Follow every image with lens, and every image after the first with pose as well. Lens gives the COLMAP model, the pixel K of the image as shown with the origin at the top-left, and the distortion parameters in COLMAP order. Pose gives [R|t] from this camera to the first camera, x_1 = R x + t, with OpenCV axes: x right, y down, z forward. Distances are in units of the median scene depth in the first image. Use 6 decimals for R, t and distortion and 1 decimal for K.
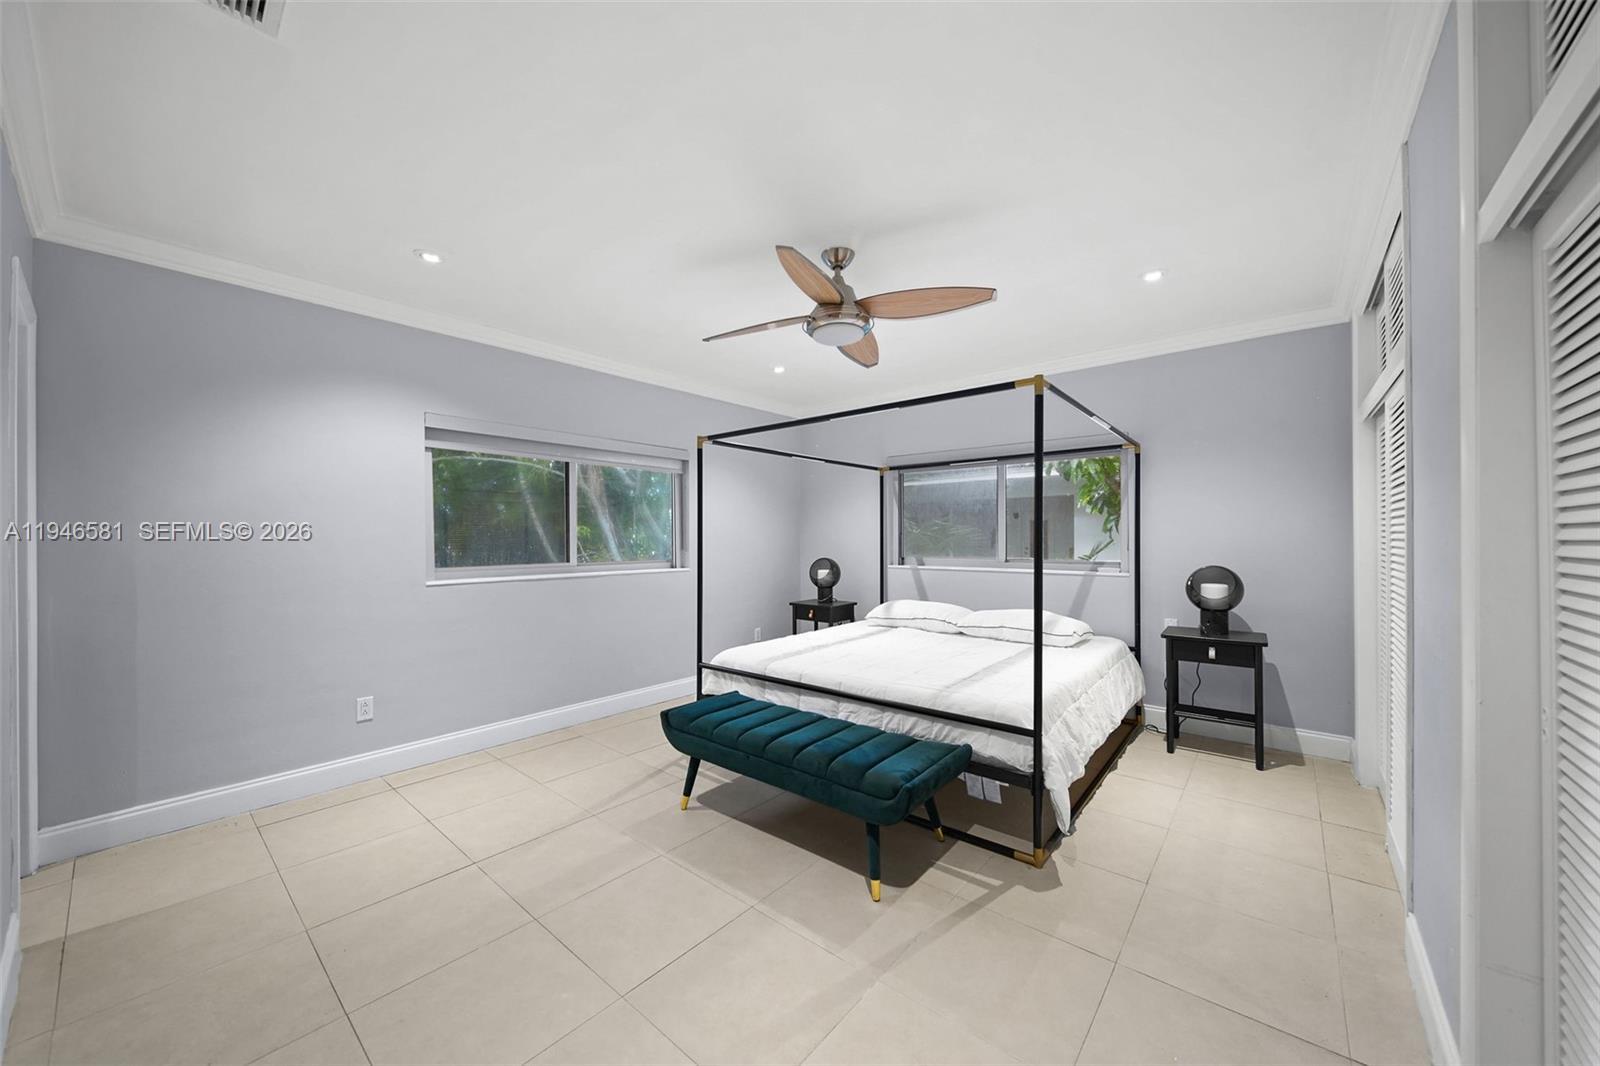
lens RADIAL K [[577.0, 0, 800.0], [0, 577.0, 533.0], [0, 0, 1]] dist [0.000156, 0.000024]
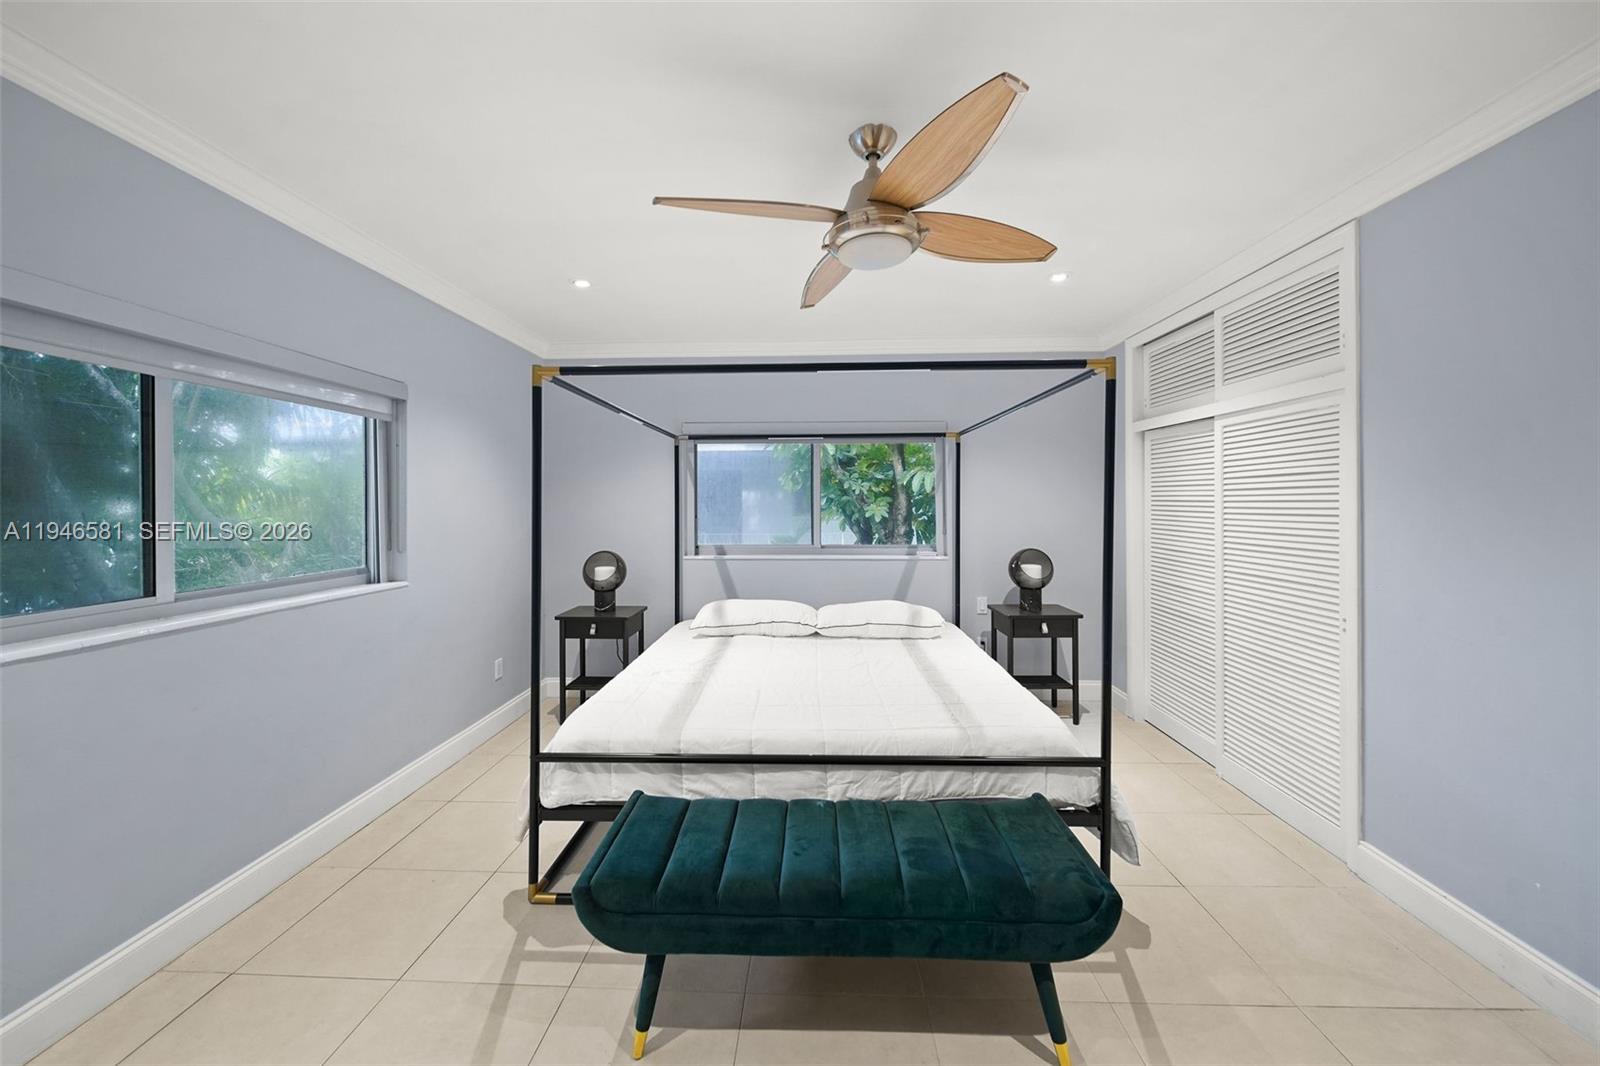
lens RADIAL K [[581.9, 0, 794.2], [0, 581.9, 507.2], [0, 0, 1]] dist [-0.001662, -0.000153]
pose [[0.791489, -0.000446, 0.611184, -0.299066], [-0.003255, 0.999982, 0.004946, -0.023964], [-0.611175, -0.005904, 0.791473, 0.352962]]
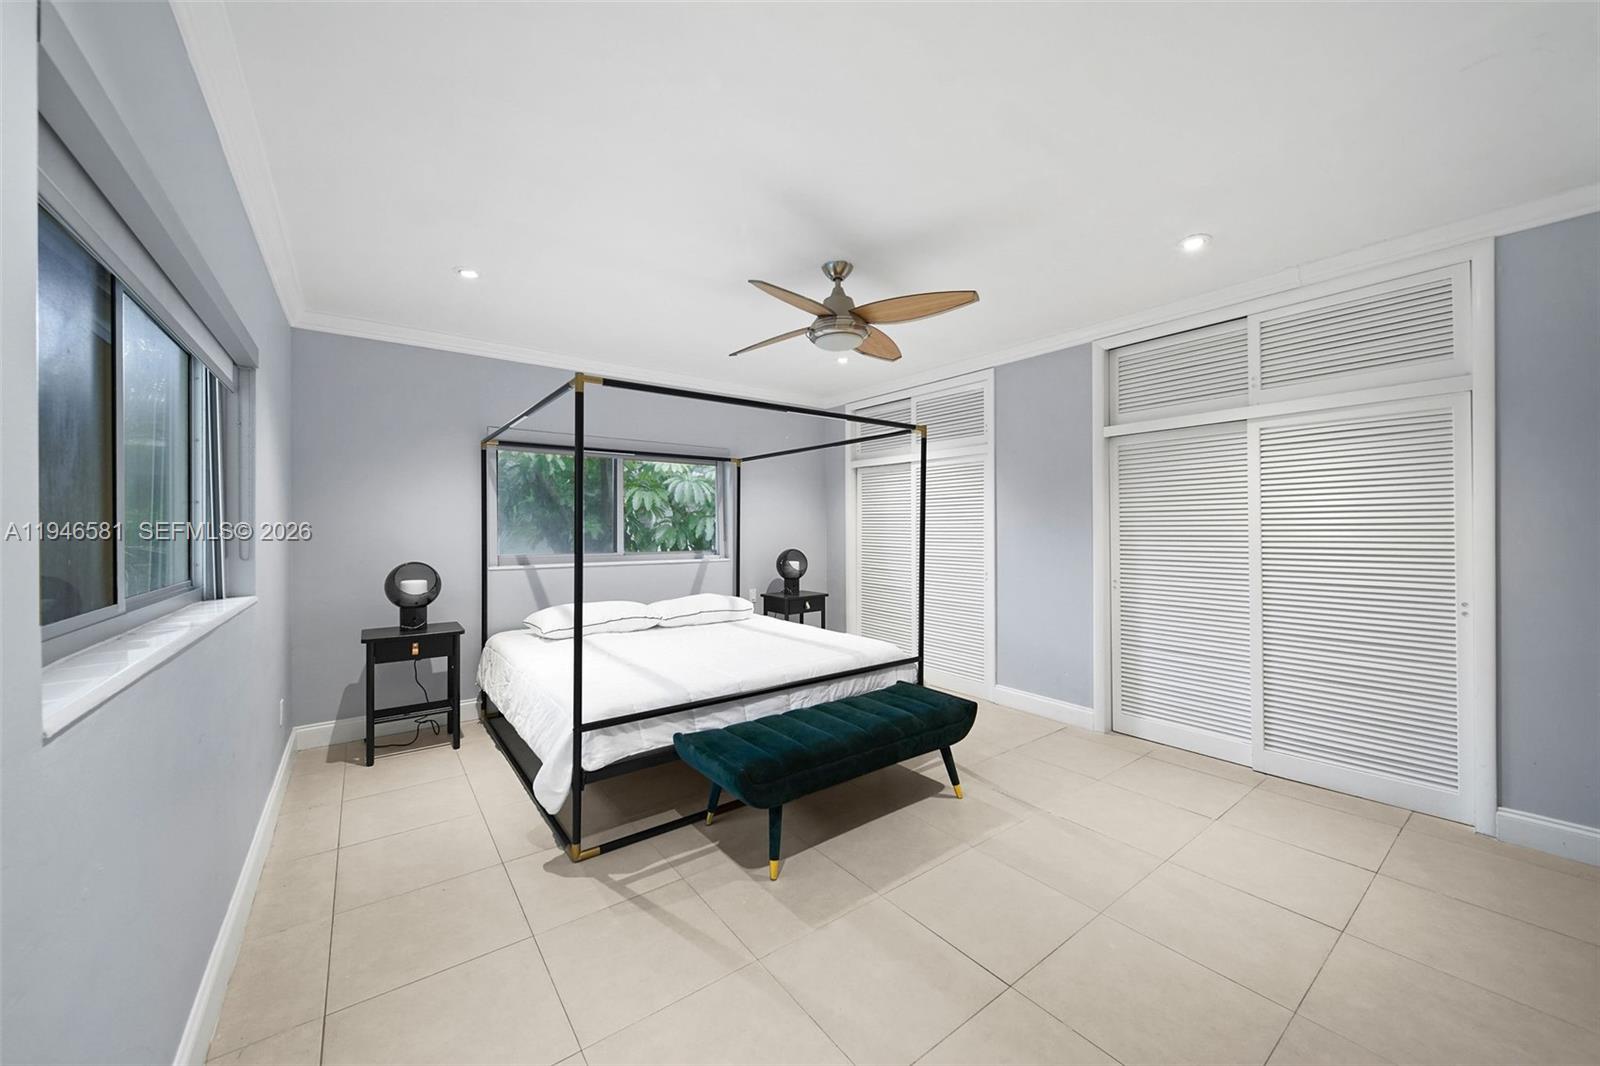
lens RADIAL K [[591.0, 0, 804.6], [0, 591.0, 526.3], [0, 0, 1]] dist [0.000943, 0.000134]
pose [[0.223181, 0.007759, 0.974746, -0.696926], [-0.001415, 0.999970, -0.007636, 0.008898], [-0.974776, 0.000325, 0.223185, 0.564492]]
